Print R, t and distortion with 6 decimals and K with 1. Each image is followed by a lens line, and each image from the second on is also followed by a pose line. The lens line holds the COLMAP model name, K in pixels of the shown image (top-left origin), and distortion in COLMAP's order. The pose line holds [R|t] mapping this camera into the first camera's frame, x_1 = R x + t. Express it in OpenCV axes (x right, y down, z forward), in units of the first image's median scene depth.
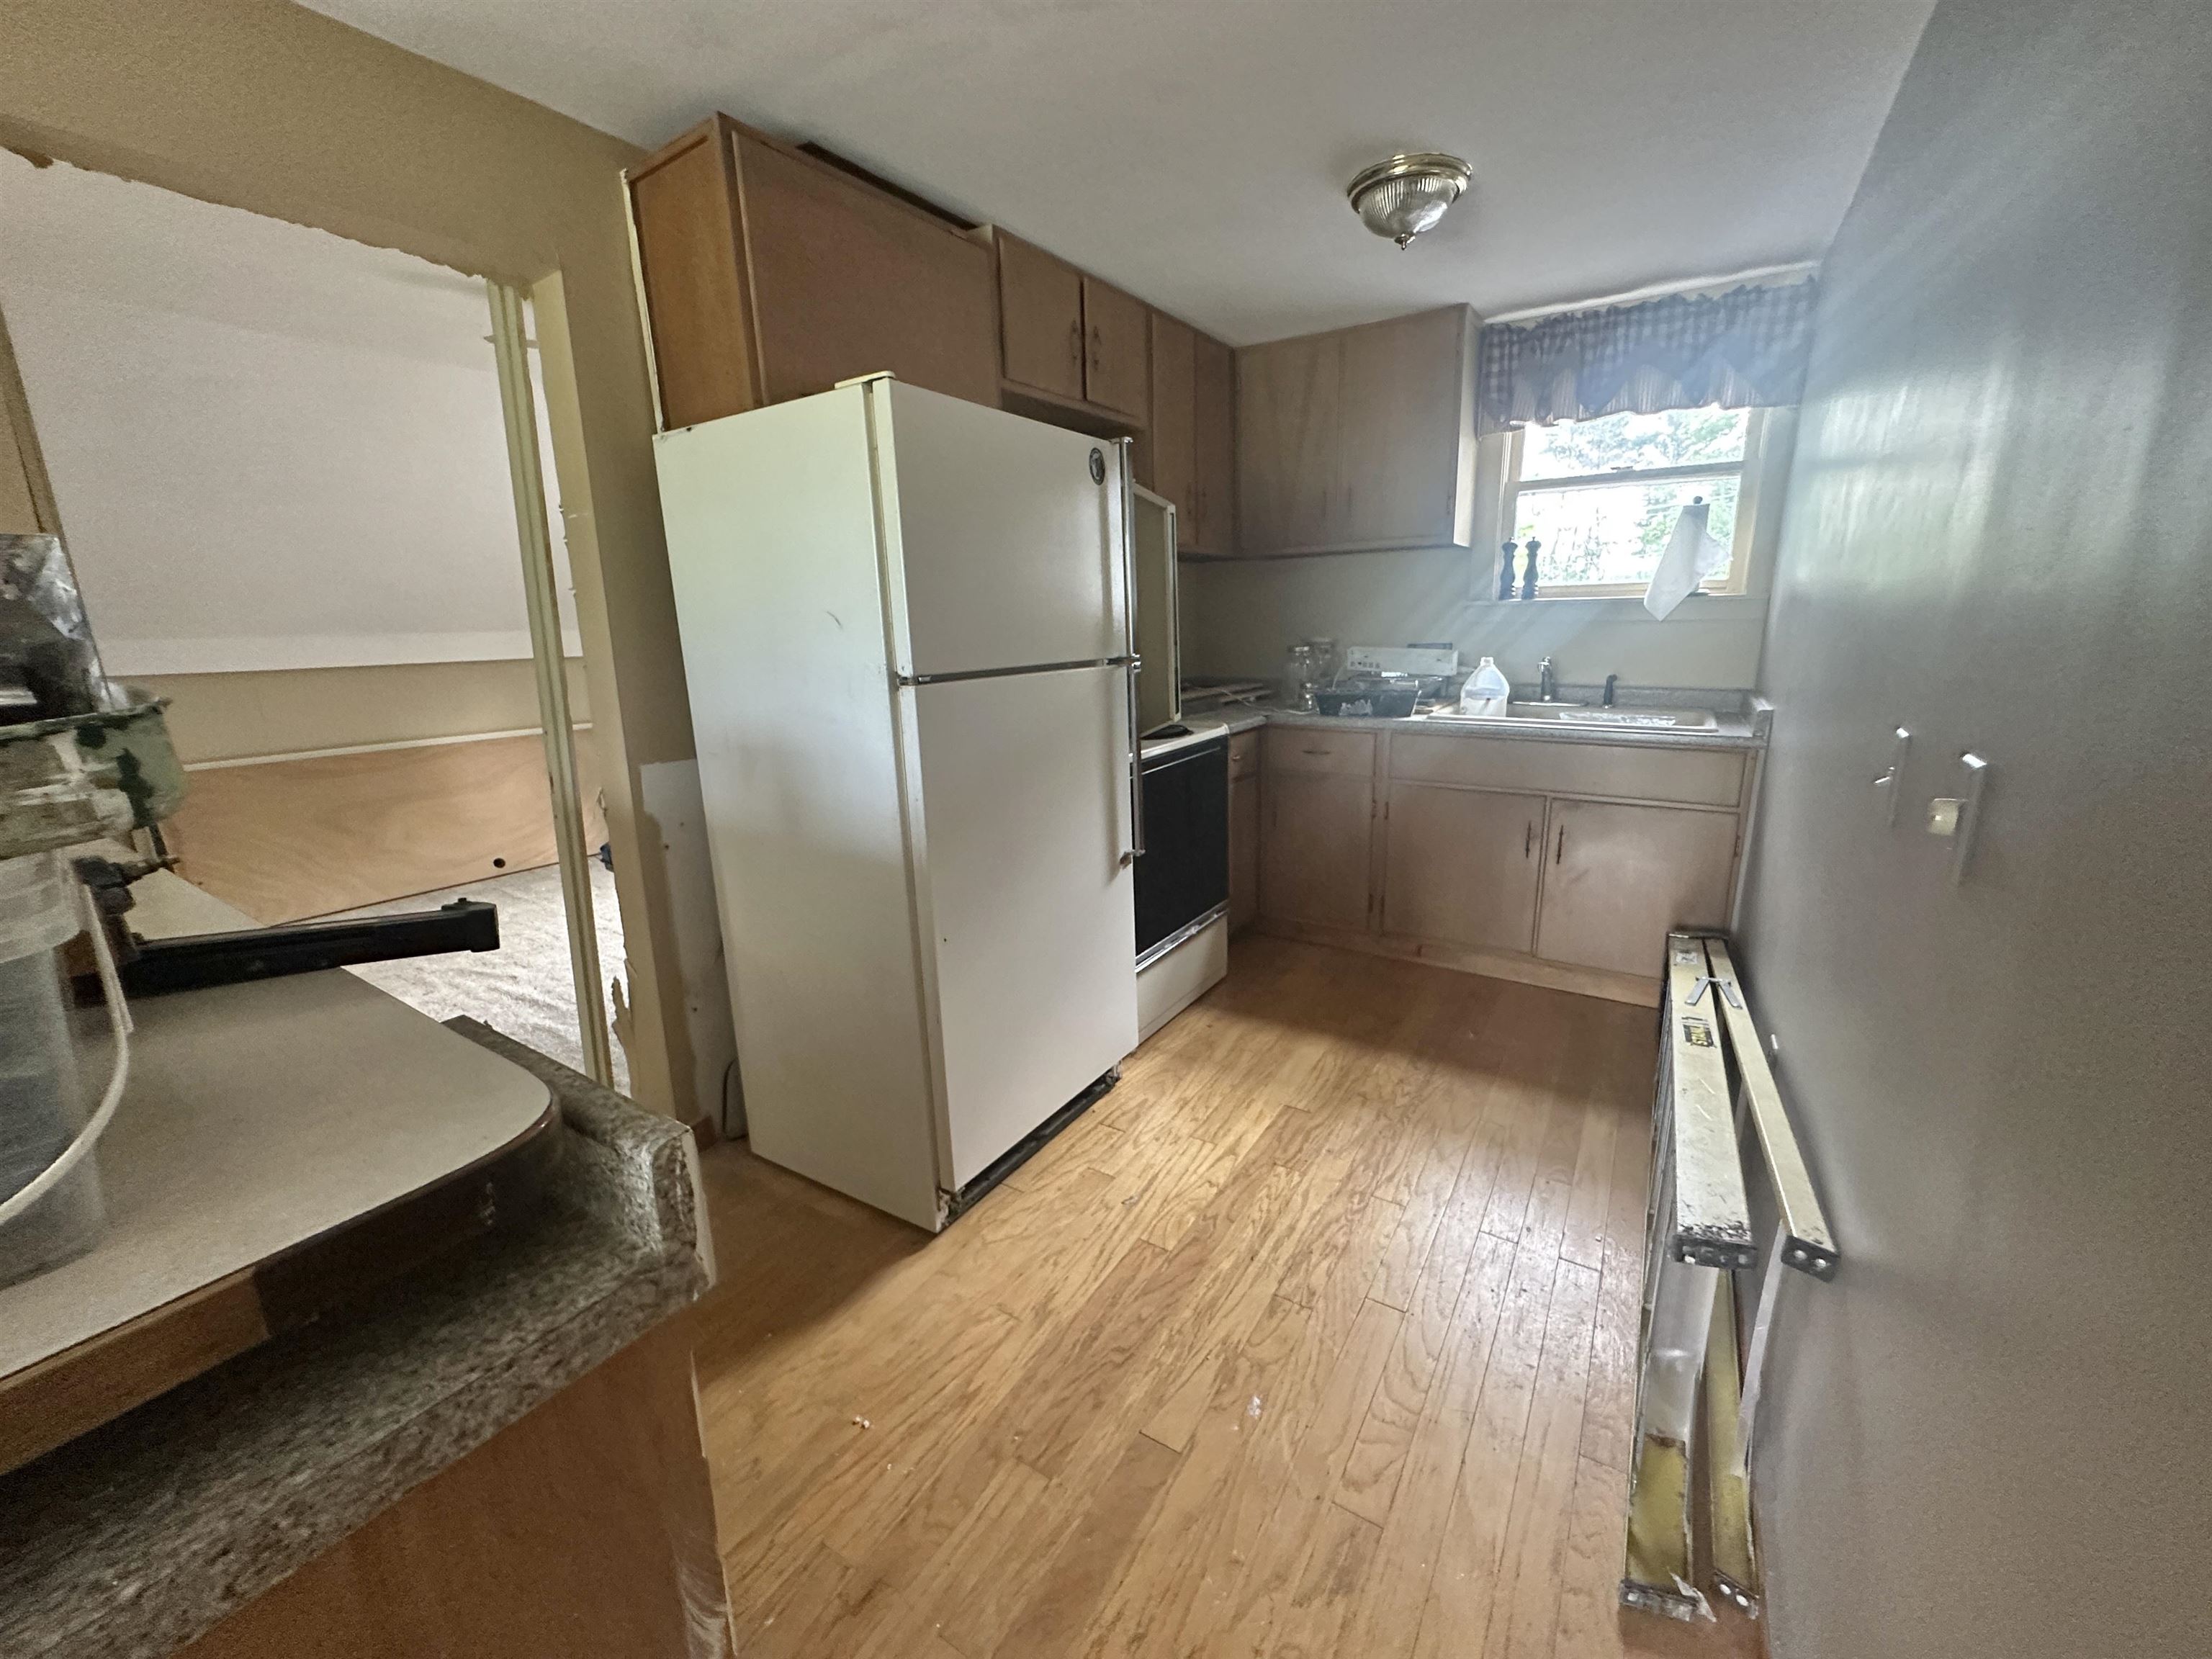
lens RADIAL K [[883.2, 0, 1098.4], [0, 883.2, 819.4], [0, 0, 1]] dist [-0.003126, 0.001086]
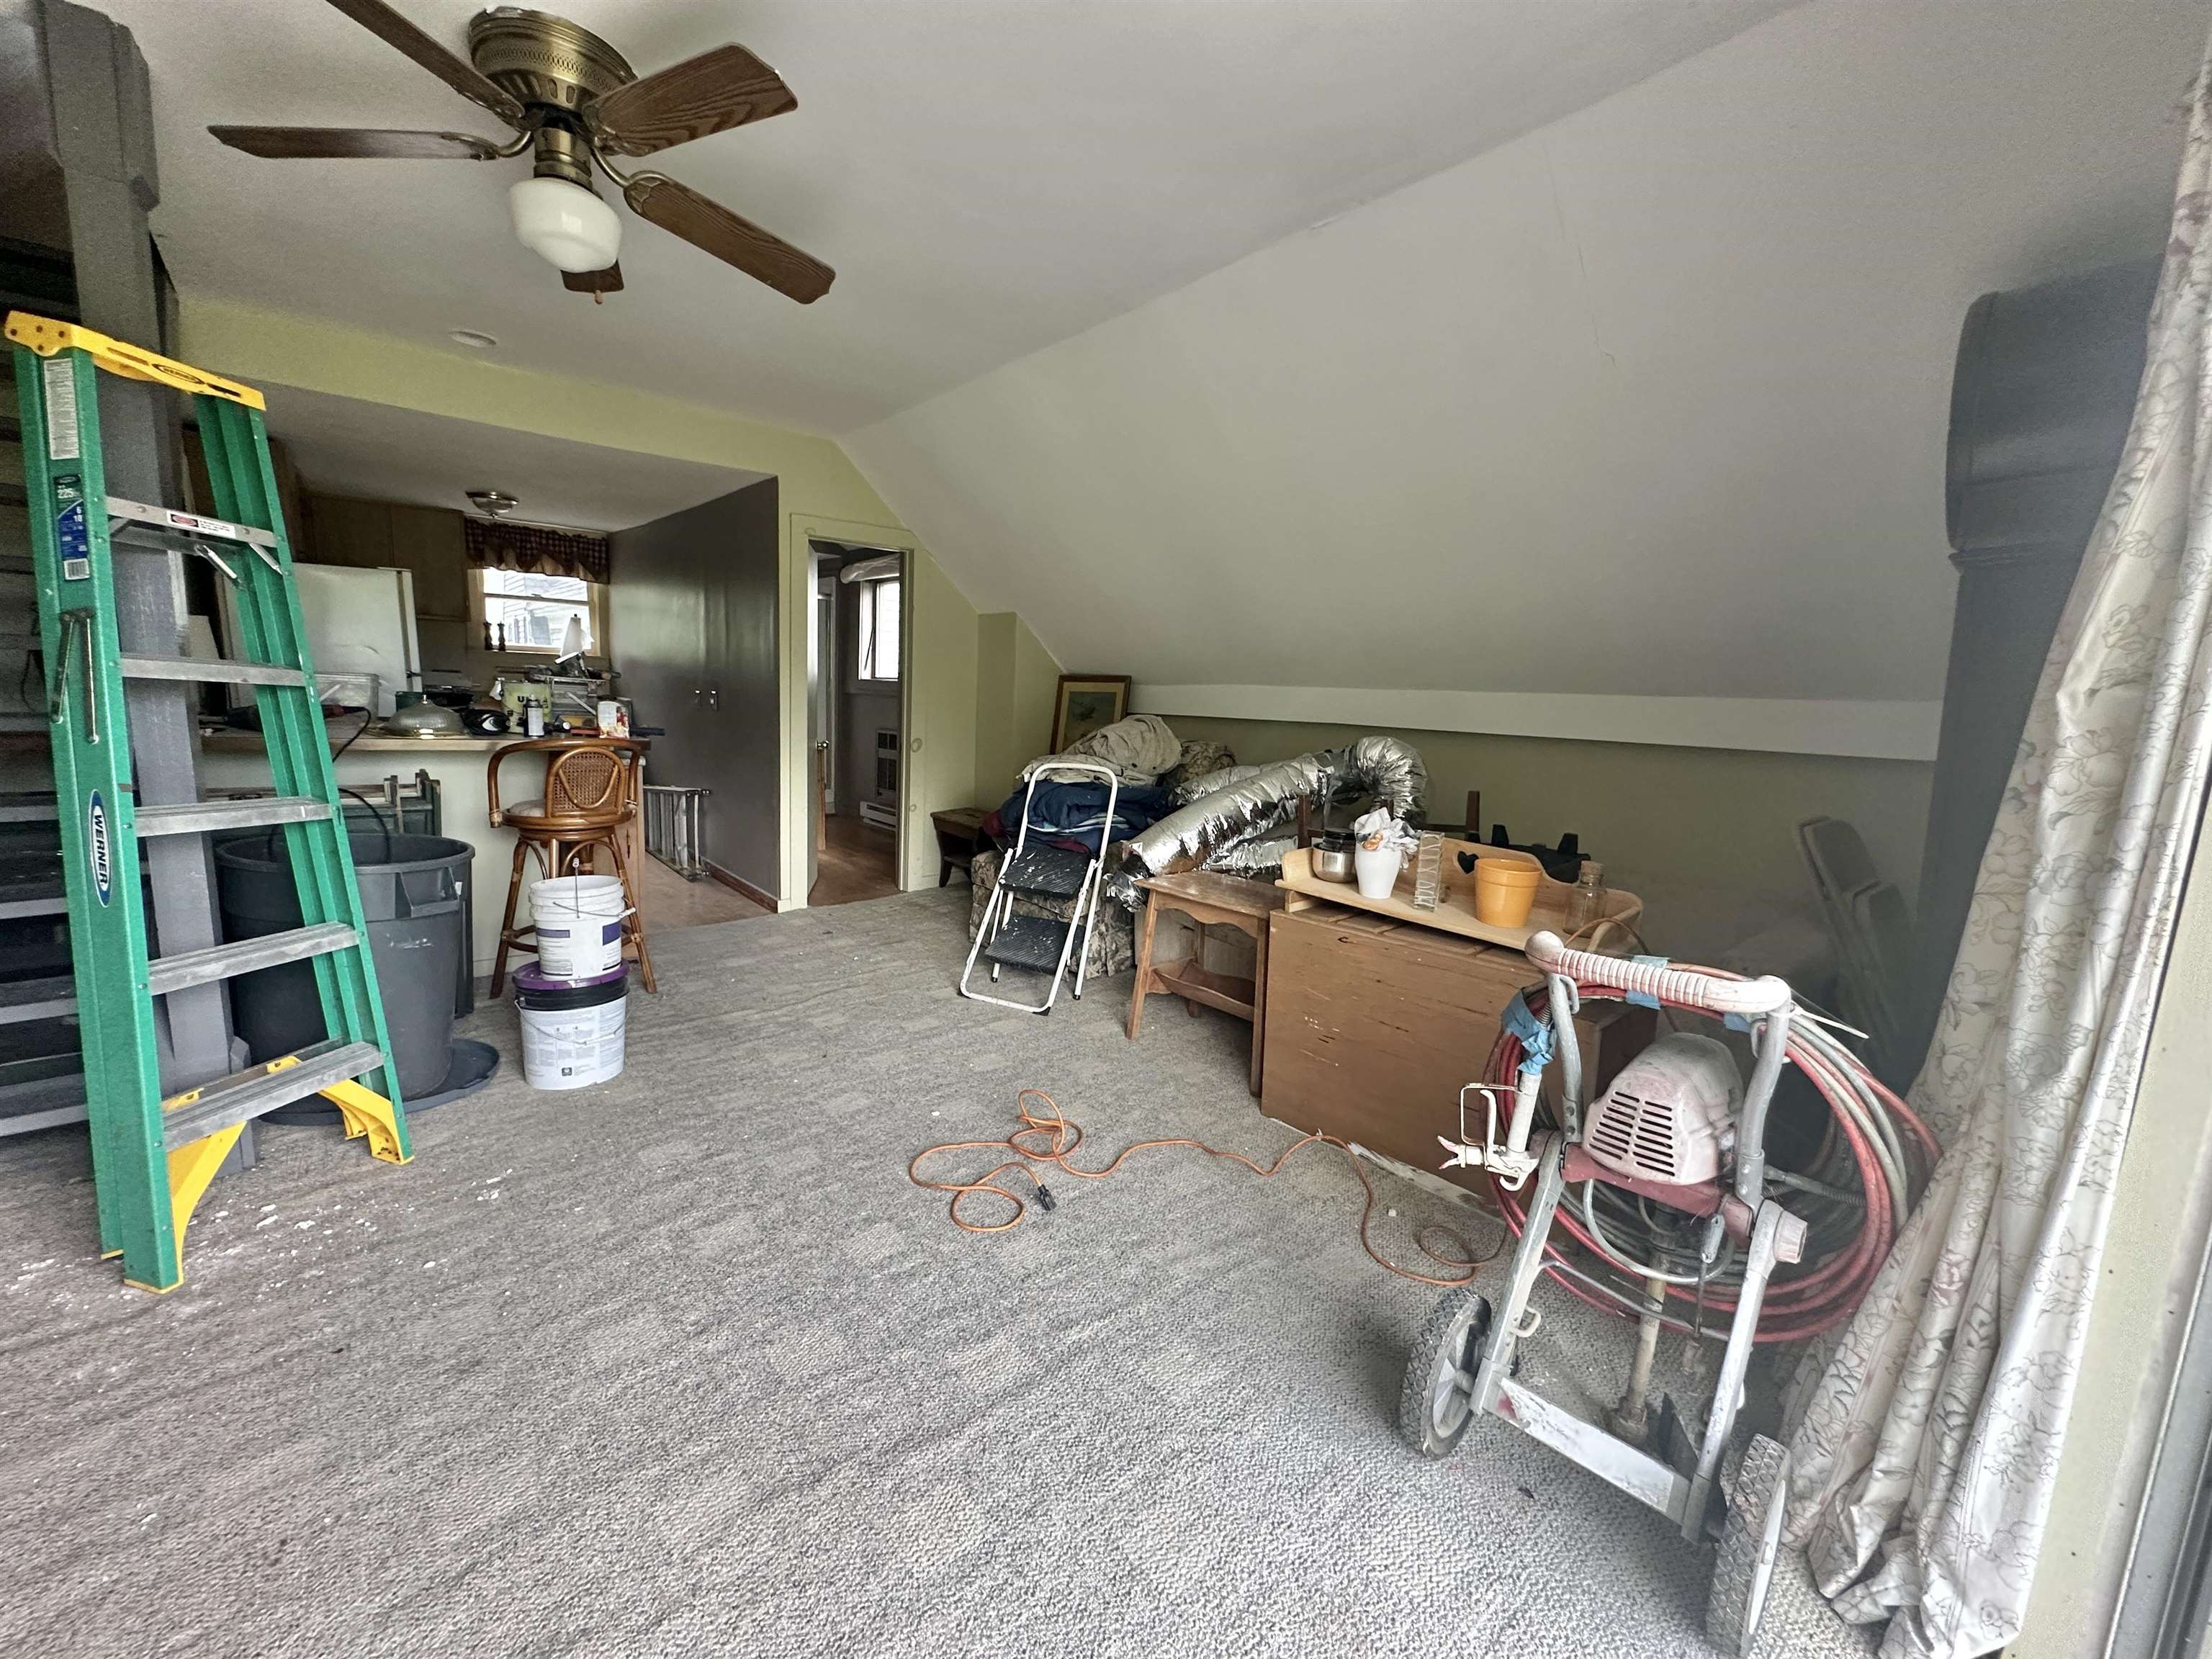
lens RADIAL K [[883.2, 0, 1101.8], [0, 883.2, 821.7], [0, 0, 1]] dist [-0.003126, 0.001086]
pose [[0.281282, -0.120196, 0.952068, -1.201742], [0.165450, 0.983342, 0.075263, 0.230573], [-0.945255, 0.136350, 0.296483, -0.928441]]
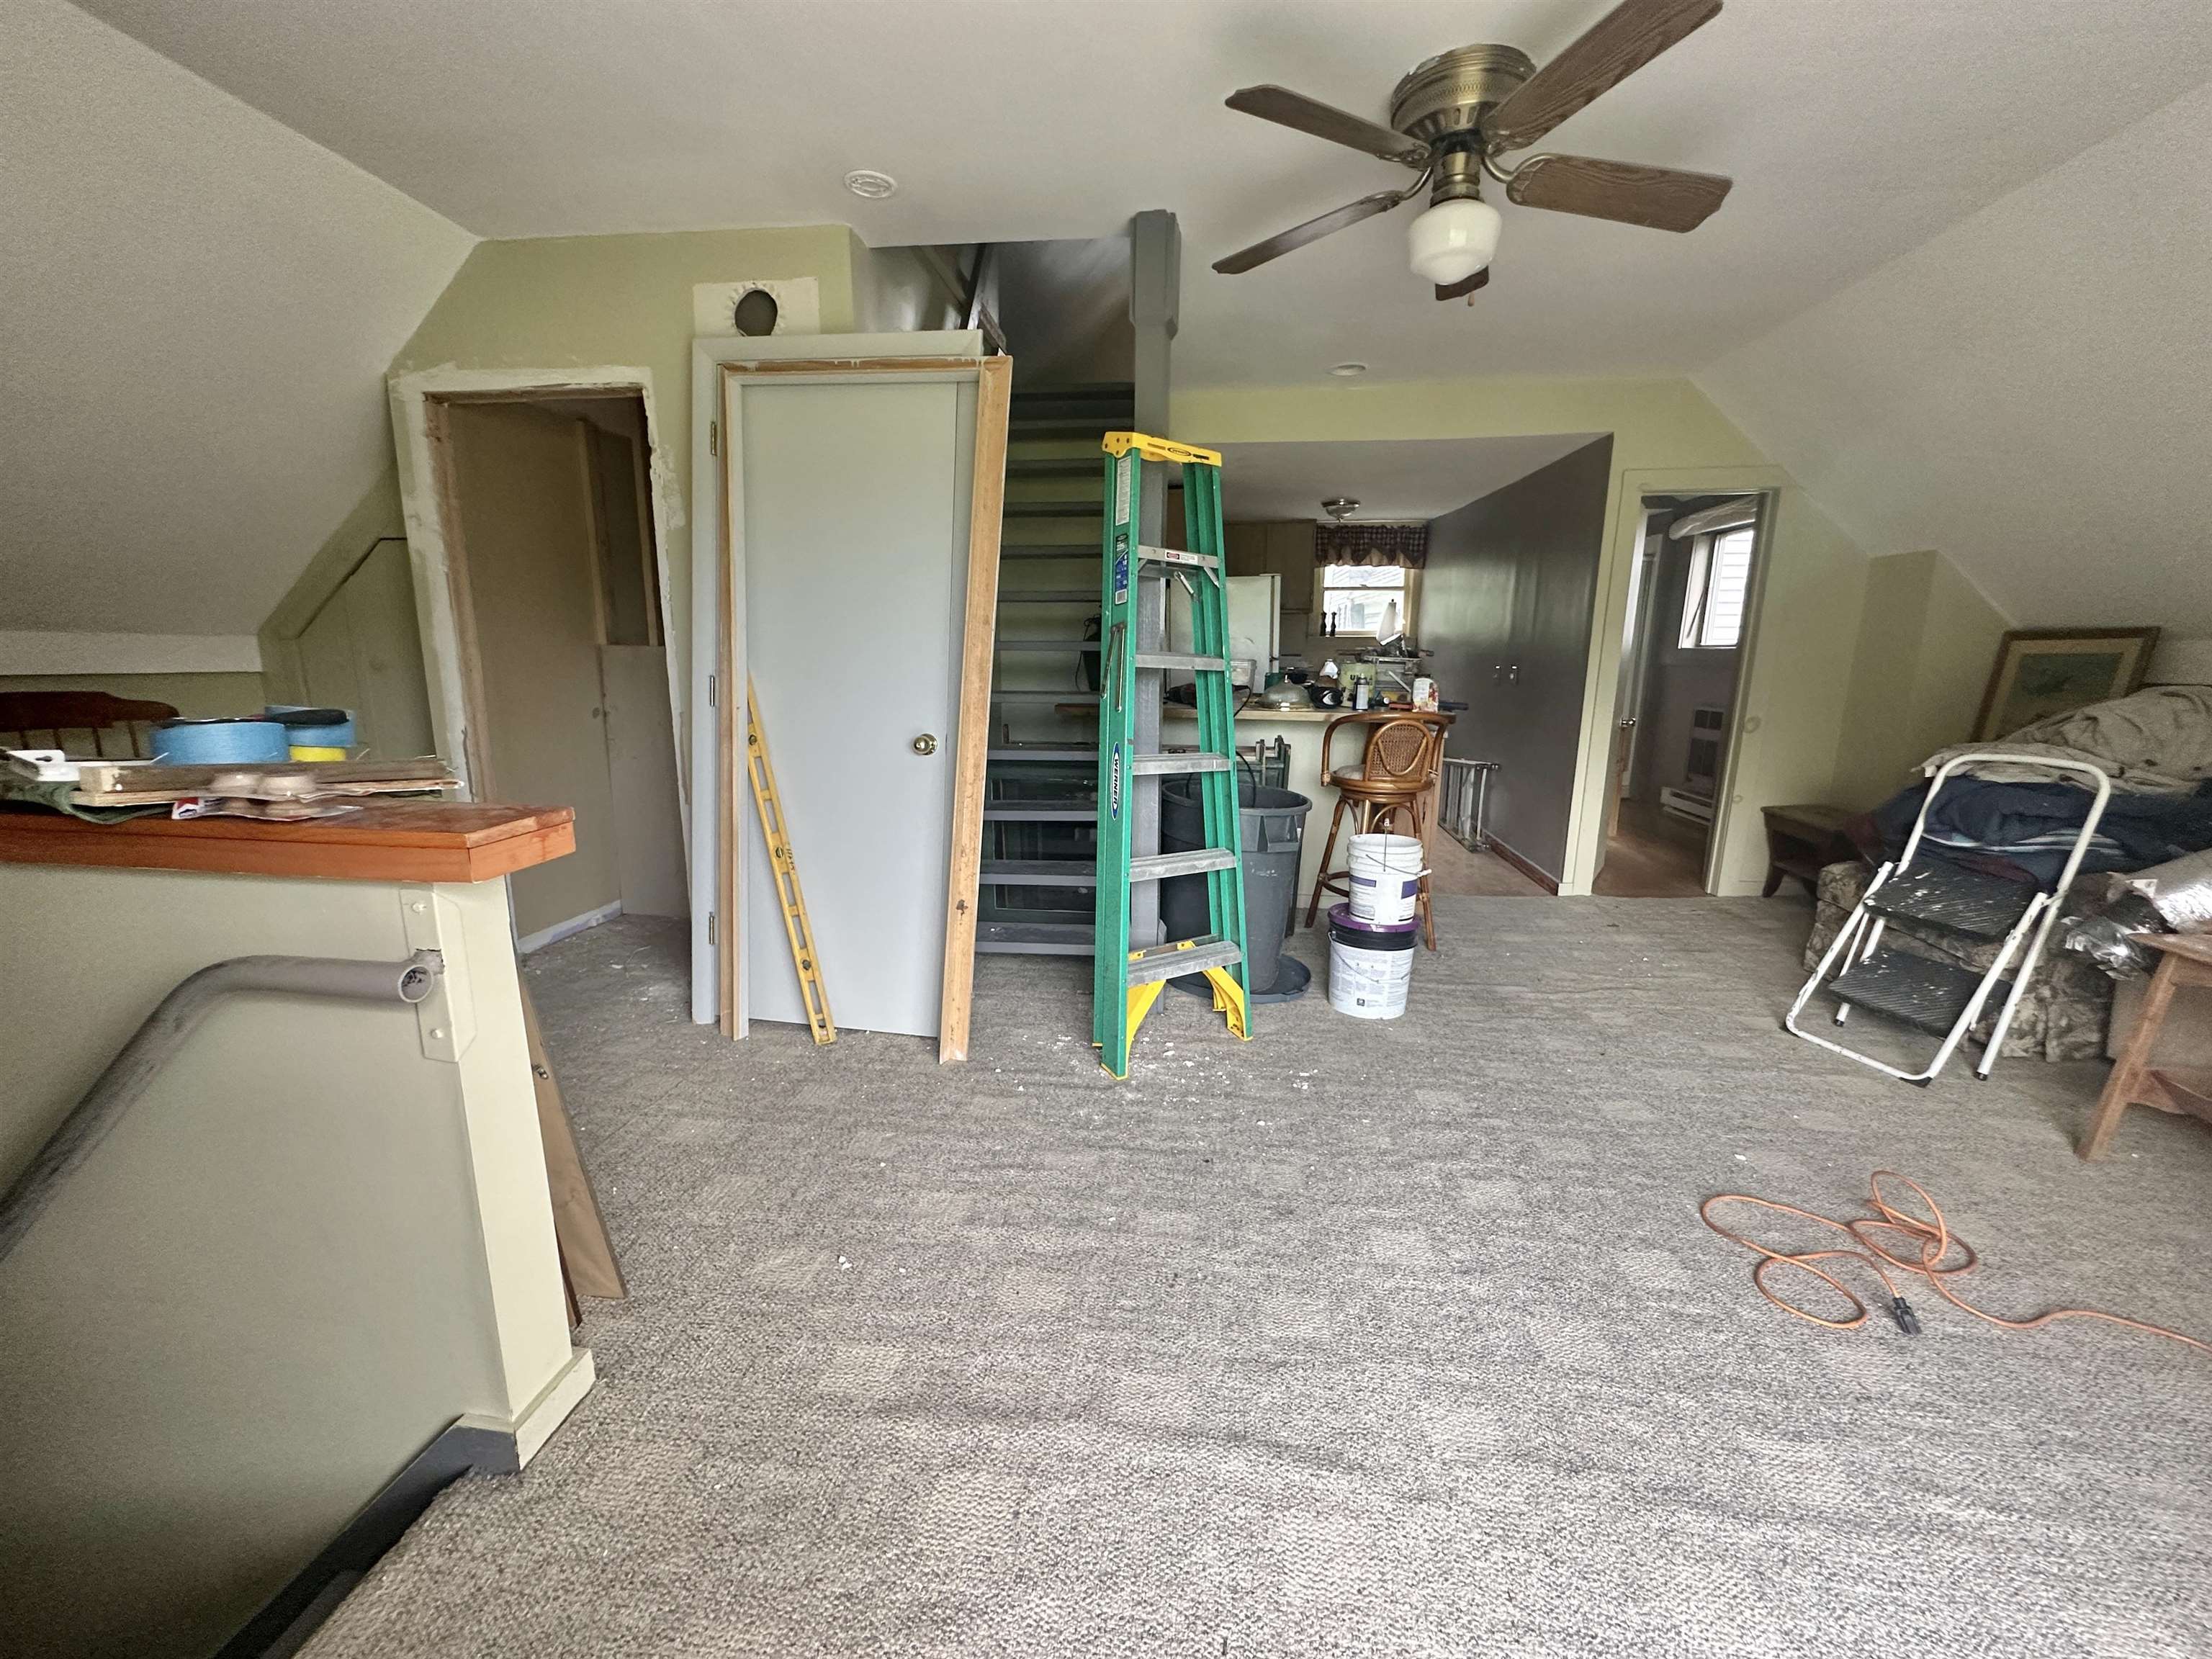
lens RADIAL K [[883.2, 0, 1114.2], [0, 883.2, 824.1], [0, 0, 1]] dist [-0.003126, 0.001086]
pose [[0.892250, -0.077168, 0.444900, -1.232230], [0.087701, 0.996142, -0.003103, 0.228267], [-0.442944, 0.041787, 0.895575, -0.920118]]
